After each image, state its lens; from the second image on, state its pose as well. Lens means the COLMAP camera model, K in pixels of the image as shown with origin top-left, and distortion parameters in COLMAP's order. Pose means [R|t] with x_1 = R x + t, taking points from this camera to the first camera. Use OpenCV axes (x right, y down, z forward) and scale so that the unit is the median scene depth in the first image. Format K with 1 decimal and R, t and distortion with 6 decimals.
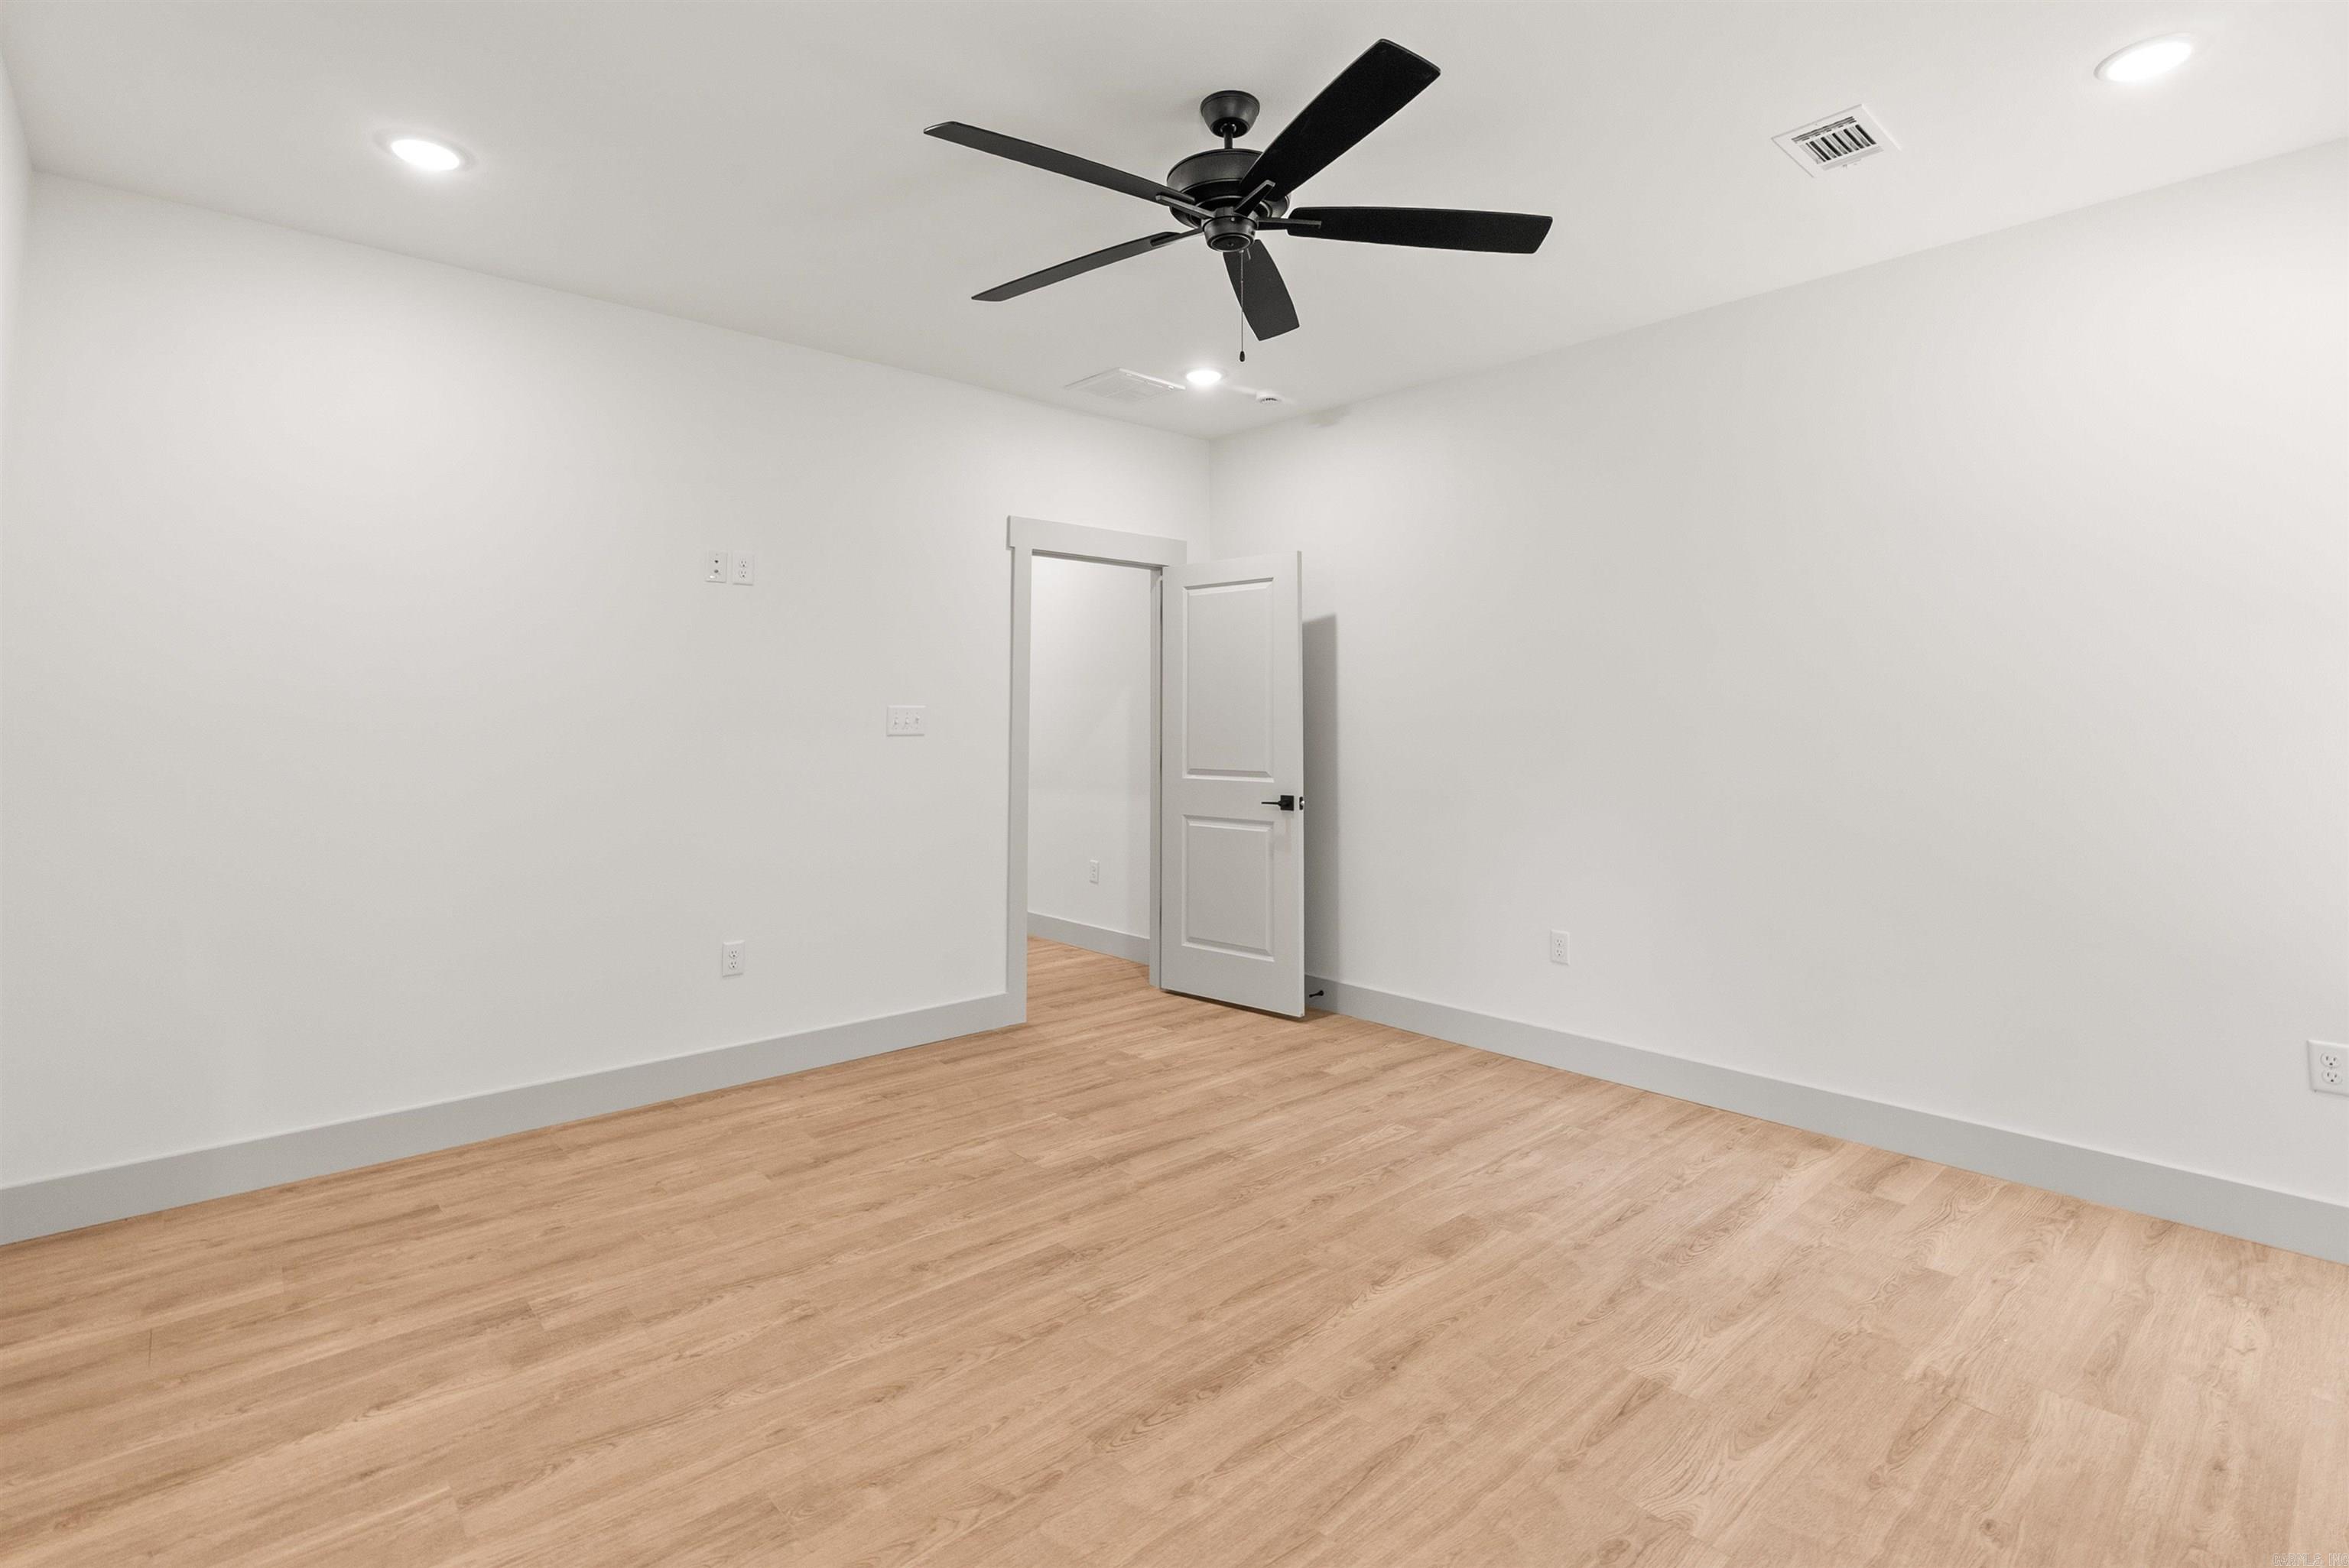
lens RADIAL K [[1061.6, 0, 1173.7], [0, 1061.6, 774.9], [0, 0, 1]] dist [-0.005807, 0.000383]
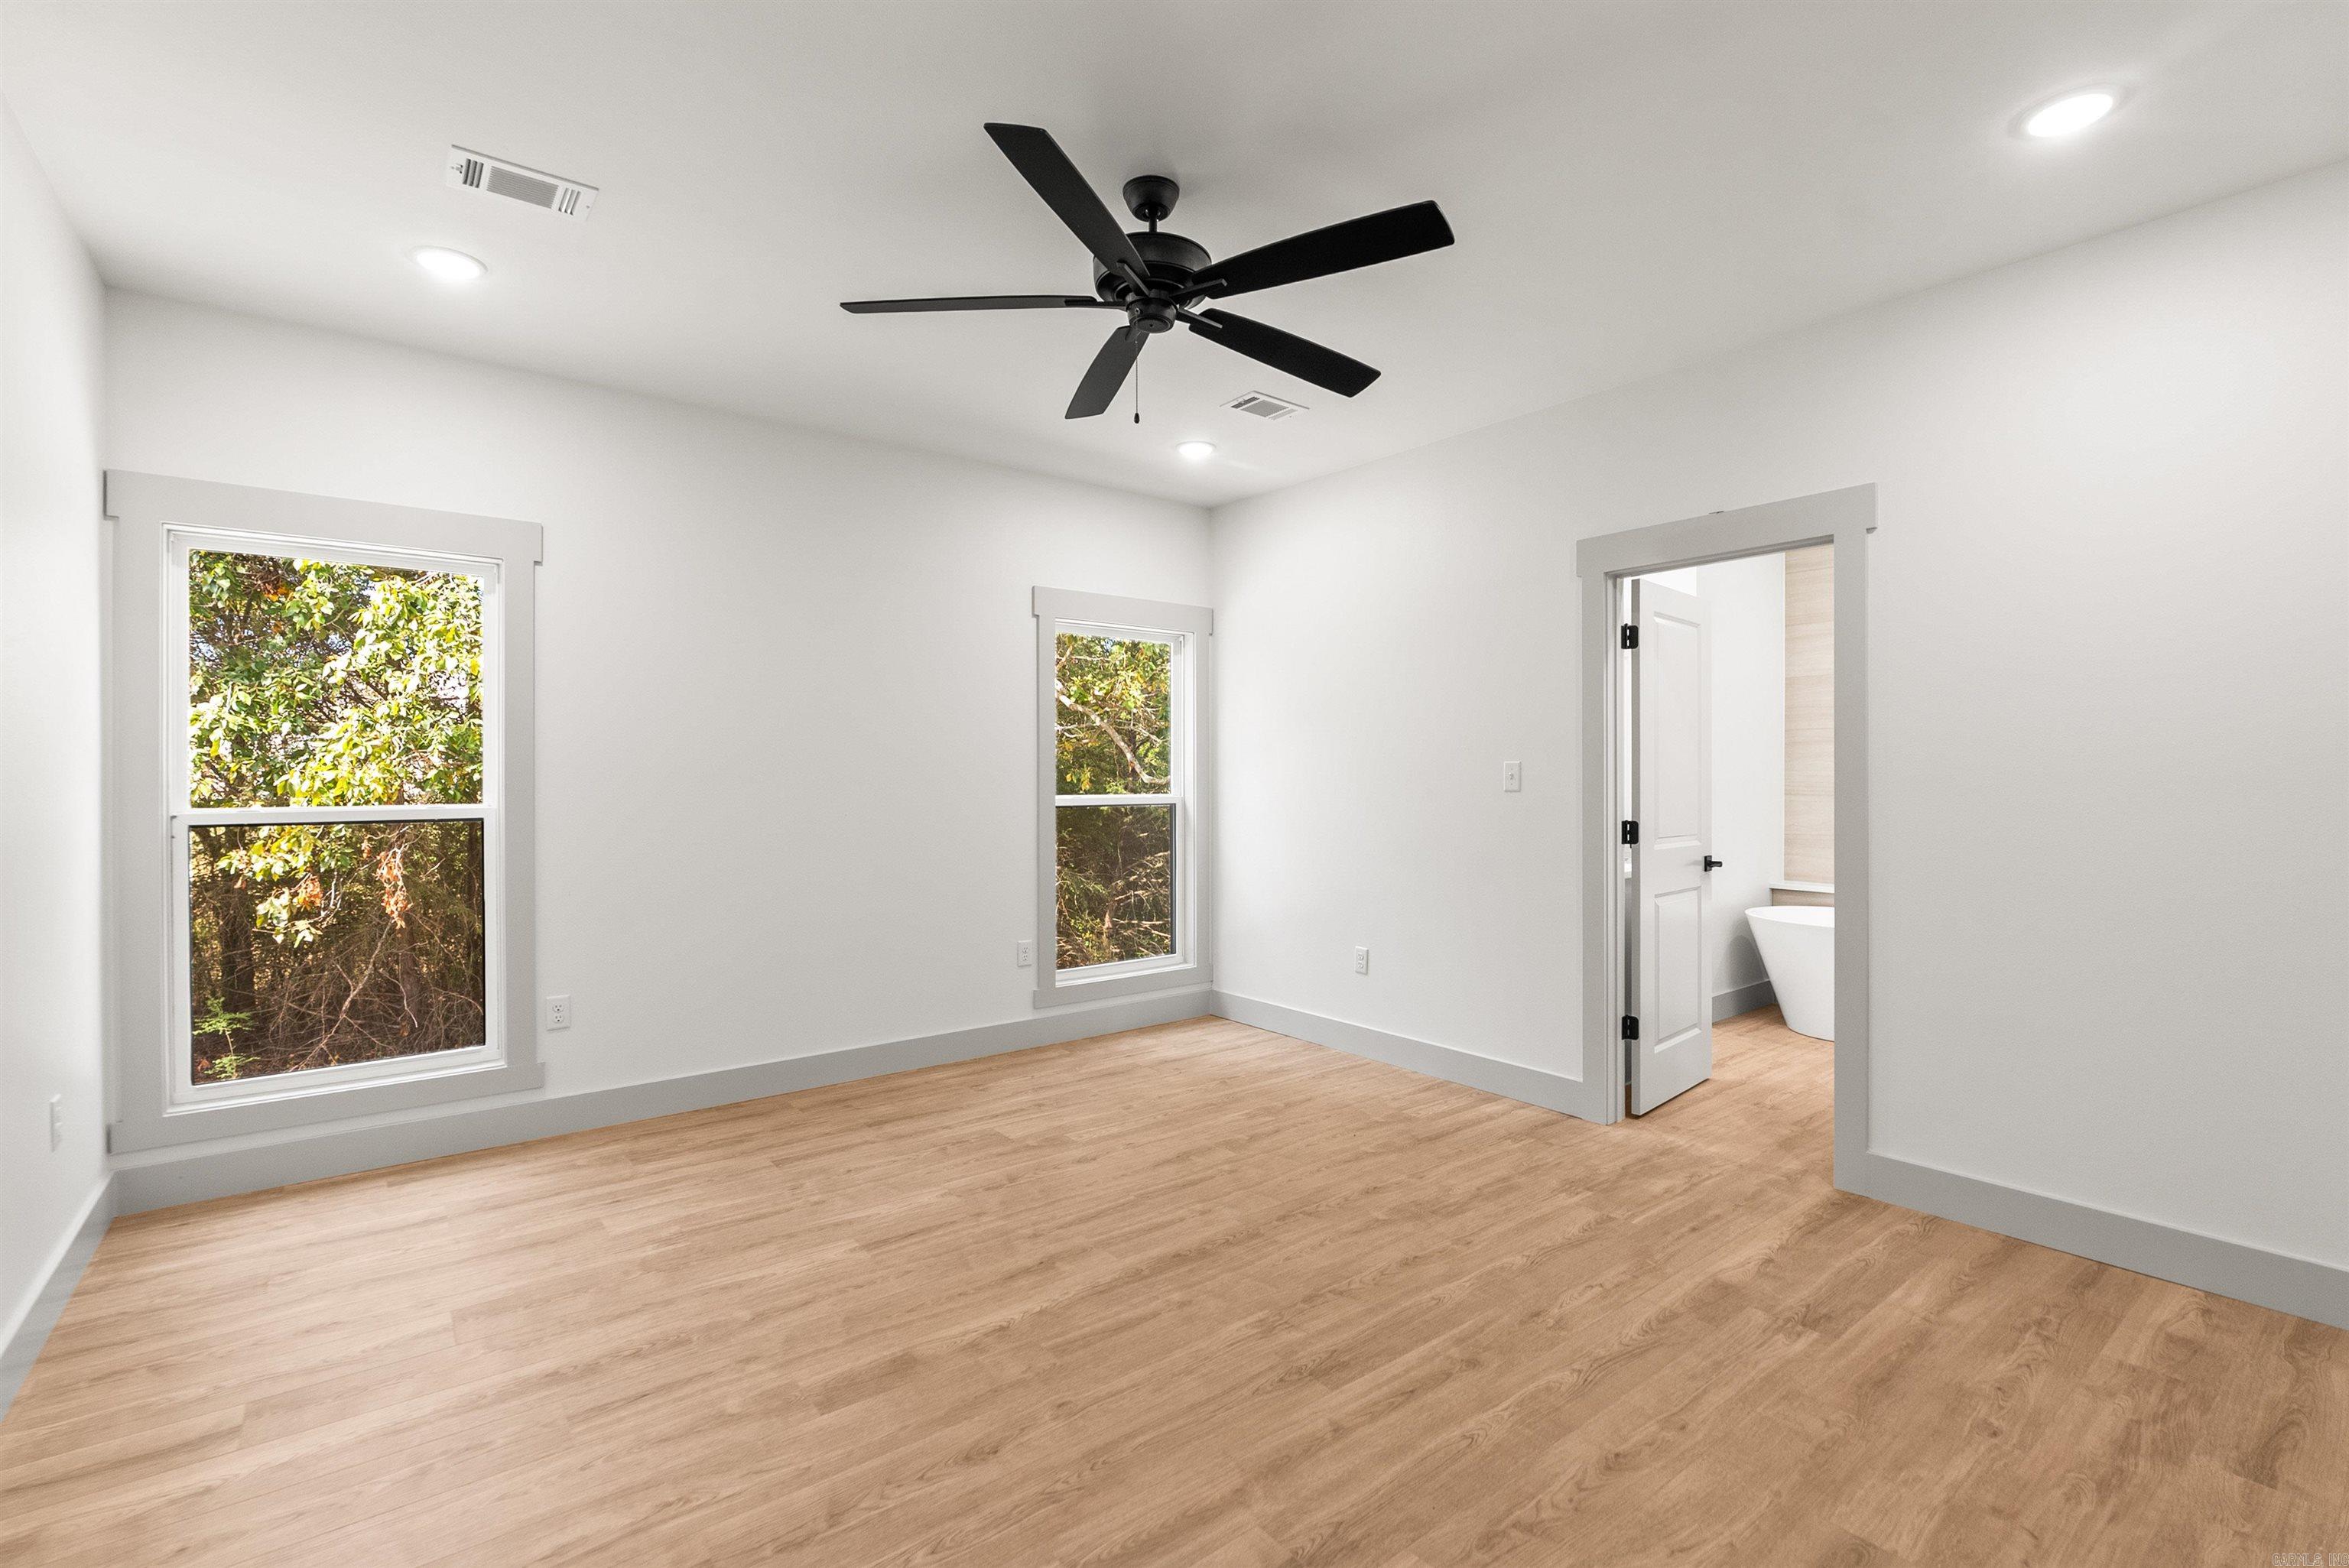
lens RADIAL K [[1061.6, 0, 1177.1], [0, 1061.6, 779.8], [0, 0, 1]] dist [-0.005807, 0.000383]
pose [[-0.998019, 0.000631, 0.062916, -0.042733], [0.004185, 0.998401, 0.056379, -0.109685], [-0.062779, 0.056530, -0.996425, 2.067400]]
